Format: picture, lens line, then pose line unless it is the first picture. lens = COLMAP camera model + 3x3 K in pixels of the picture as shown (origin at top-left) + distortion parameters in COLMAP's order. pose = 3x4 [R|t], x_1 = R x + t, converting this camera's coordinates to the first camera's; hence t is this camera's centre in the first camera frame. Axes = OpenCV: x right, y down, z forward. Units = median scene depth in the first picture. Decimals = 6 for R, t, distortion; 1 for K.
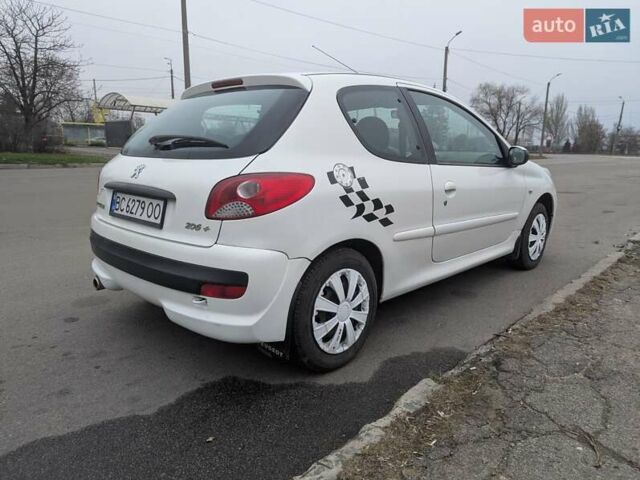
lens RADIAL K [[454.0, 0, 323.9], [0, 454.0, 237.1], [0, 0, 1]] dist [0.063401, -0.052681]
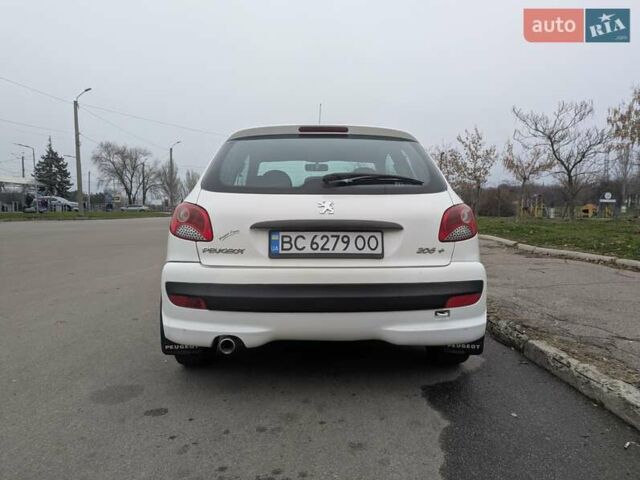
lens RADIAL K [[454.0, 0, 323.9], [0, 454.0, 237.1], [0, 0, 1]] dist [0.063401, -0.052681]
pose [[0.709783, -0.050550, 0.702604, -1.006816], [0.138677, 0.987930, -0.069016, -0.010589], [-0.690635, 0.146421, 0.708226, 0.283817]]
